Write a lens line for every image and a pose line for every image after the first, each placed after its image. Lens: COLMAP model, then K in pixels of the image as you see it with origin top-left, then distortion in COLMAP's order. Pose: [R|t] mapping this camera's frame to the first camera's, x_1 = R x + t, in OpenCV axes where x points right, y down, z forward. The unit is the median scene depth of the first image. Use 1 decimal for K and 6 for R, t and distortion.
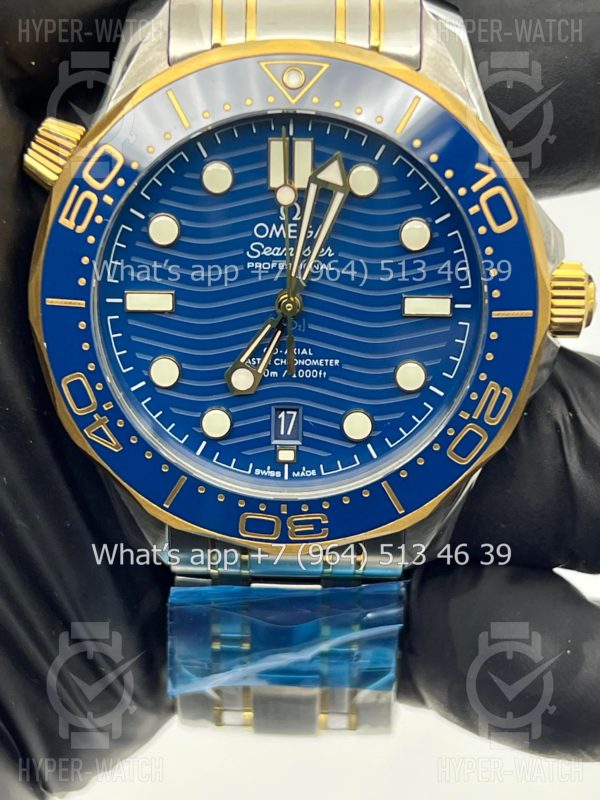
lens RADIAL K [[1879.1, 0, 300.0], [0, 1879.1, 400.0], [0, 0, 1]] dist [0.277701, -0.141485]
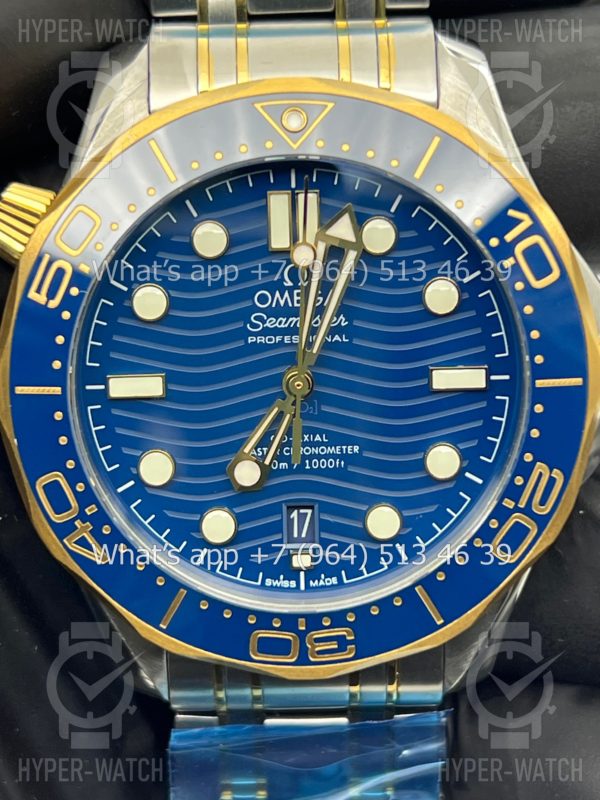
lens RADIAL K [[1879.1, 0, 300.0], [0, 1879.1, 400.0], [0, 0, 1]] dist [0.277701, -0.141485]
pose [[0.999156, -0.040057, 0.009064, -0.013106], [0.040753, 0.994346, -0.098060, 0.041260], [-0.005085, 0.098346, 0.995139, 0.143710]]
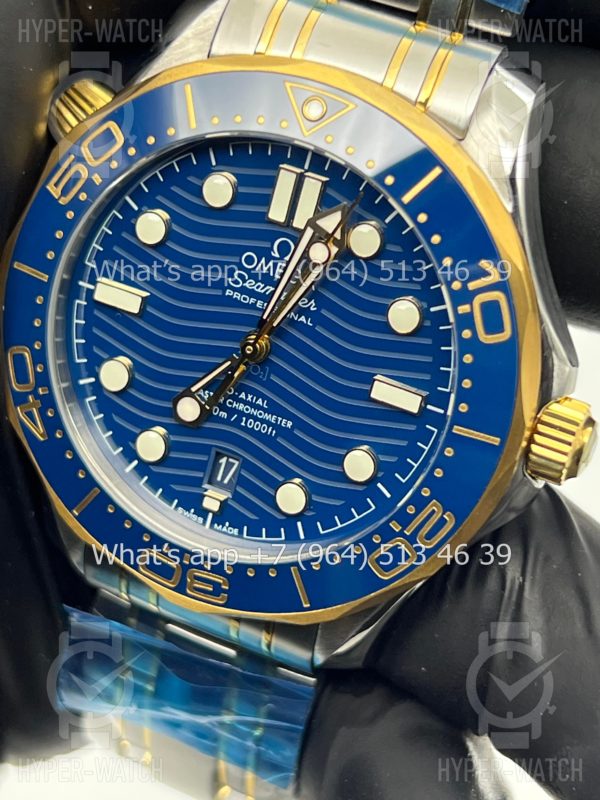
lens RADIAL K [[1879.1, 0, 300.0], [0, 1879.1, 400.0], [0, 0, 1]] dist [0.277701, -0.141485]
pose [[0.916933, 0.313729, -0.246592, 0.245083], [-0.311851, 0.948933, 0.047695, -0.076364], [0.248962, 0.033167, 0.967945, 0.128581]]
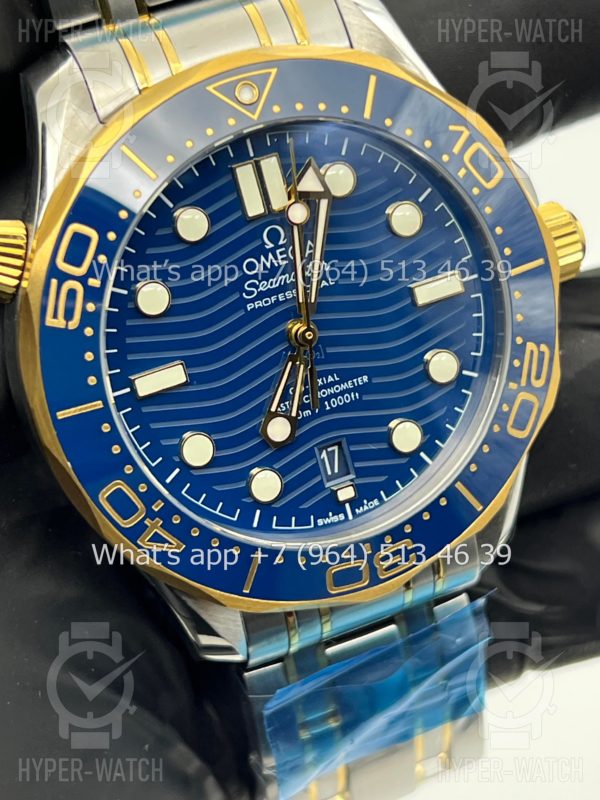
lens RADIAL K [[1879.1, 0, 300.0], [0, 1879.1, 400.0], [0, 0, 1]] dist [0.277701, -0.141485]
pose [[0.905298, -0.323808, 0.274927, -0.268412], [0.339566, 0.940525, -0.010401, -0.011570], [-0.255207, 0.102772, 0.961409, 0.124160]]
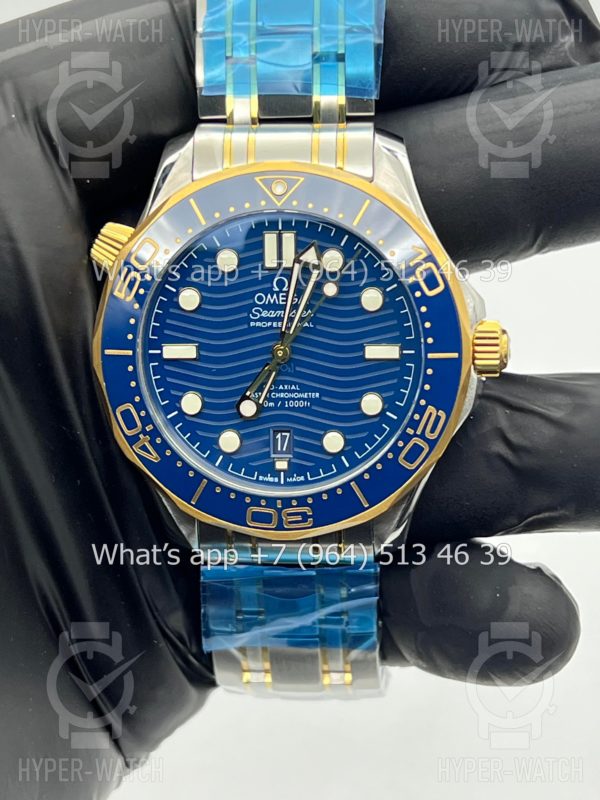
lens RADIAL K [[1879.1, 0, 300.0], [0, 1879.1, 400.0], [0, 0, 1]] dist [0.277701, -0.141485]
pose [[0.996851, -0.013158, -0.078199, 0.114063], [0.005190, 0.994849, -0.101237, 0.121787], [0.079129, 0.100512, 0.991784, -0.349012]]
